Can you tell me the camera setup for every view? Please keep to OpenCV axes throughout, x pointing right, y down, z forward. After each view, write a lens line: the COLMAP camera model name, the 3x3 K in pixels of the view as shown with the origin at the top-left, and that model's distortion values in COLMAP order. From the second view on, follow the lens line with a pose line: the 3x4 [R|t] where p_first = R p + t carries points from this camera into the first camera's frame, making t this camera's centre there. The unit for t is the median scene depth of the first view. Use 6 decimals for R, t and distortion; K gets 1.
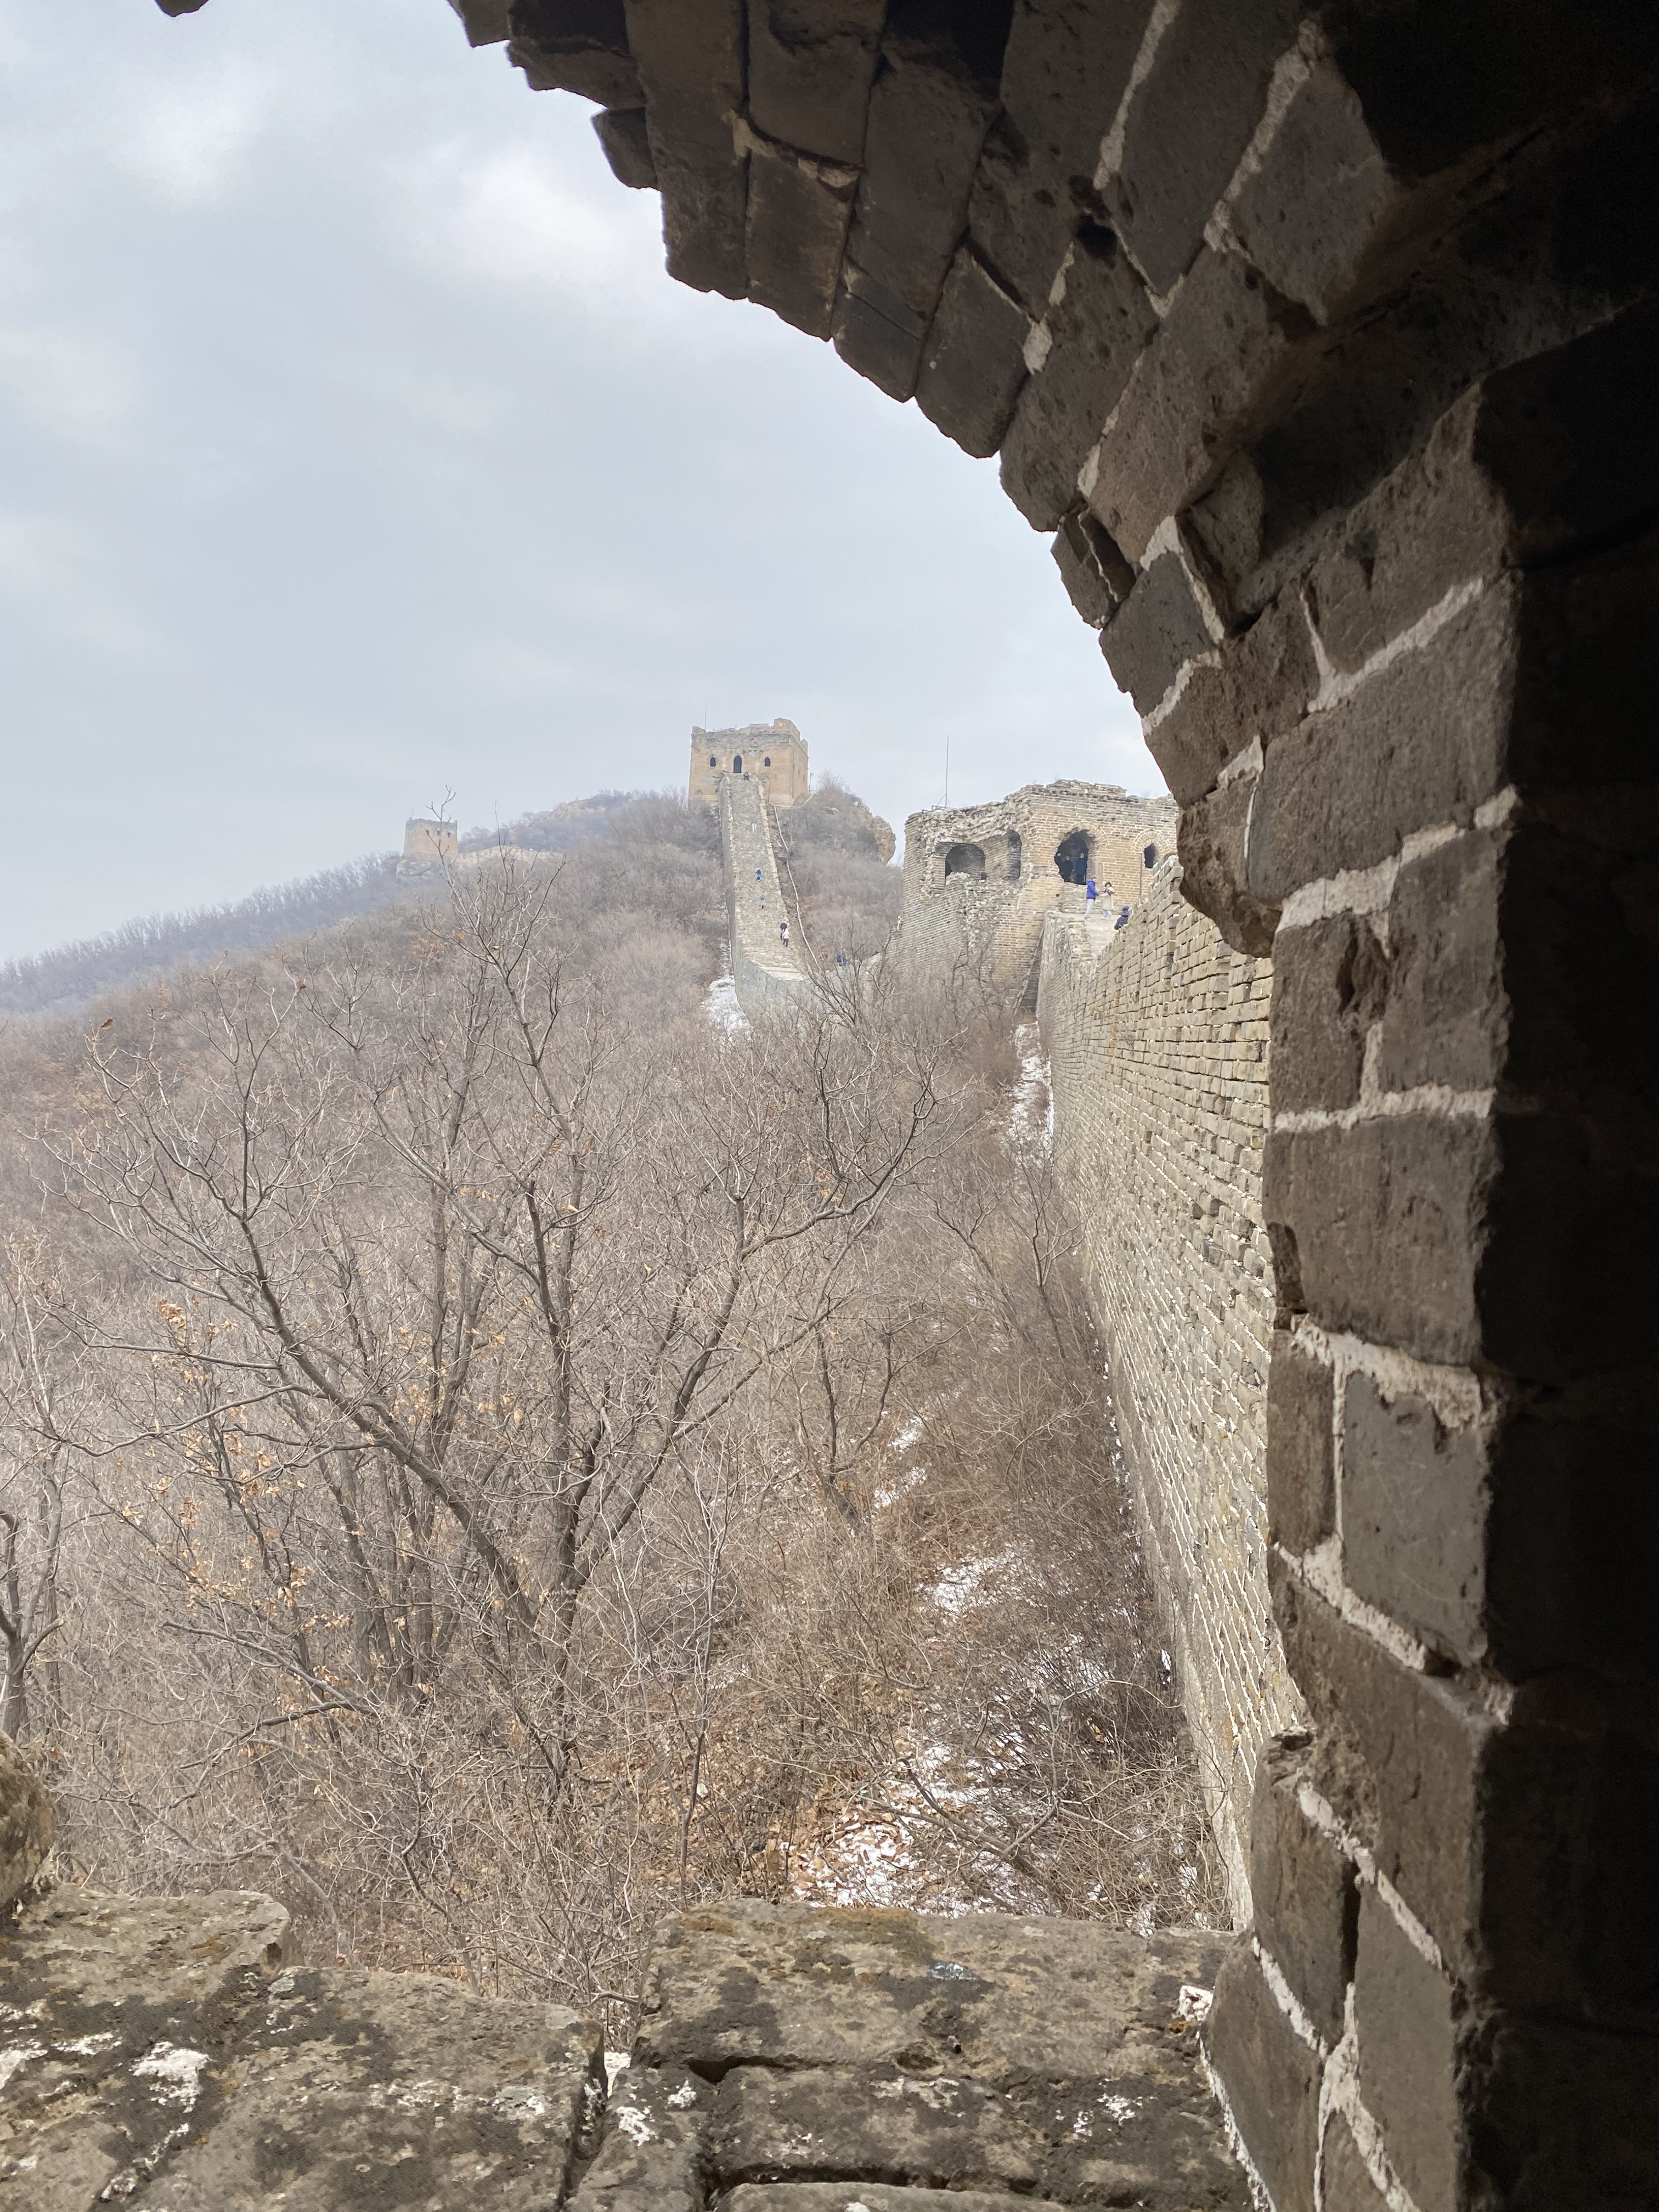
lens RADIAL K [[1753.9, 0, 838.0], [0, 1753.9, 1109.7], [0, 0, 1]] dist [0.013444, -0.001528]
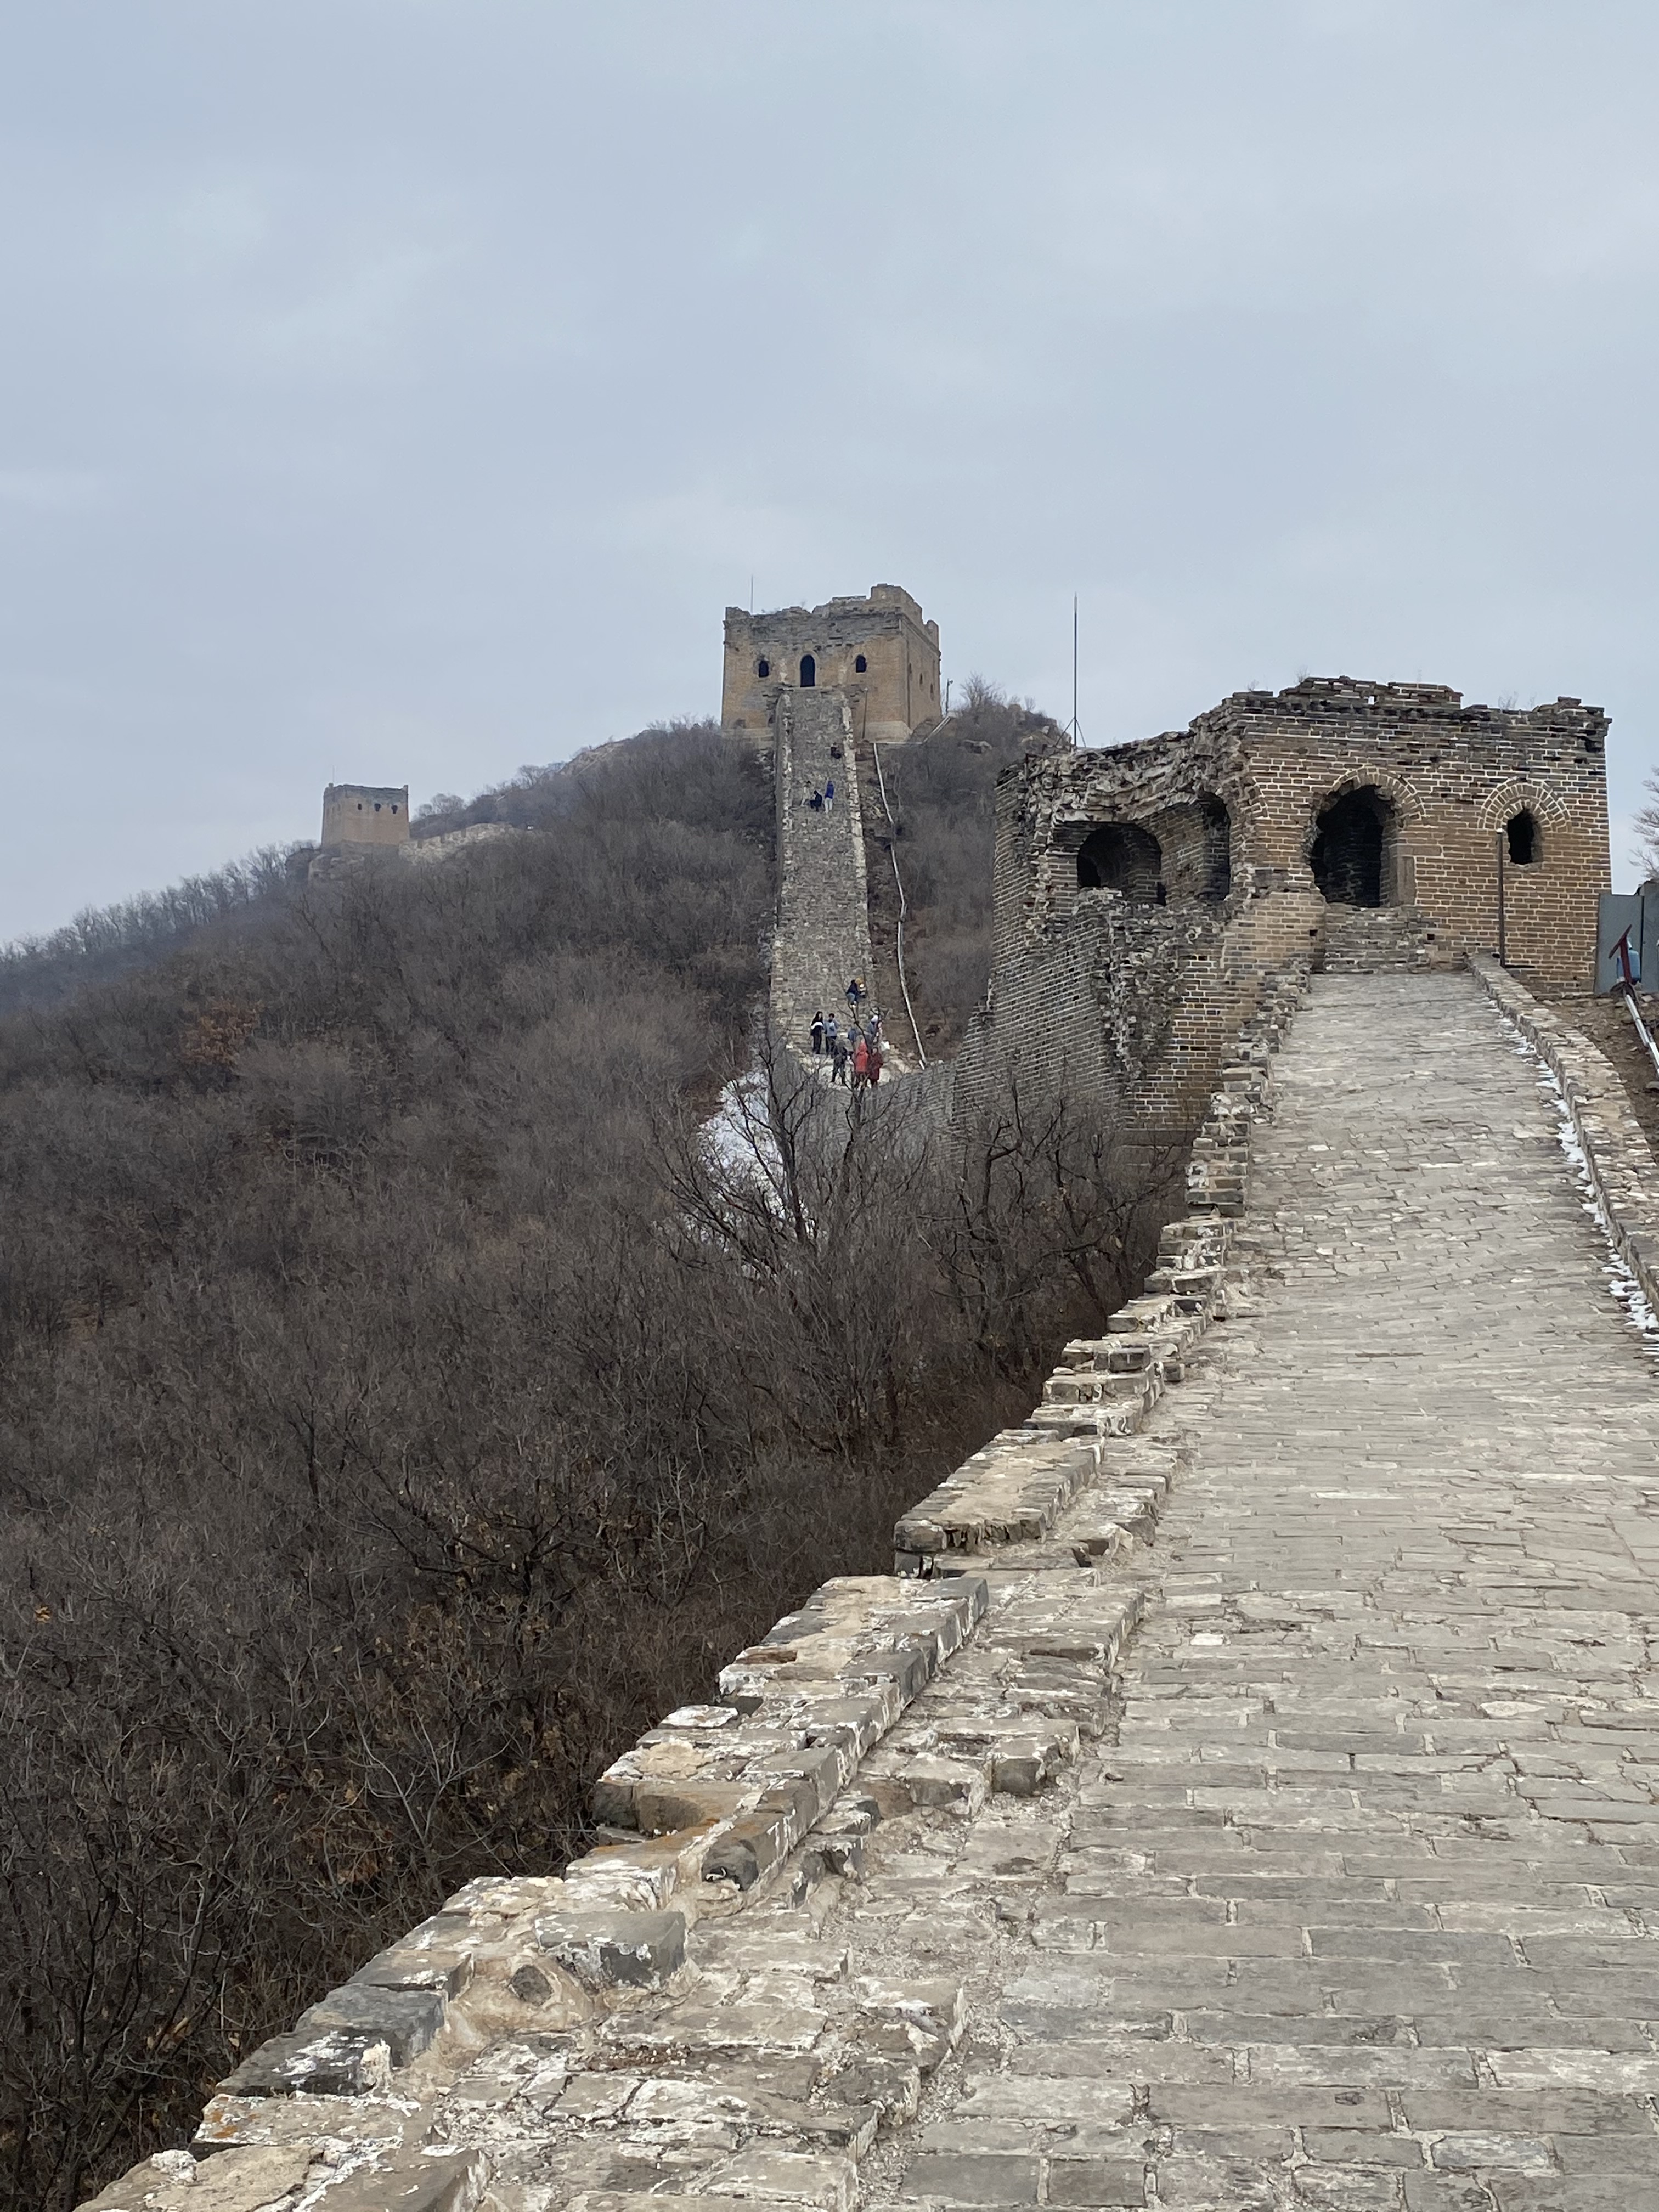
lens RADIAL K [[2785.6, 0, 823.4], [0, 2785.6, 1105.2], [0, 0, 1]] dist [-0.012032, 0.000000]
pose [[0.993973, -0.030180, -0.105391, 0.040690], [0.026152, 0.998881, -0.039395, -0.029117], [0.106462, 0.036401, 0.993650, 0.152756]]
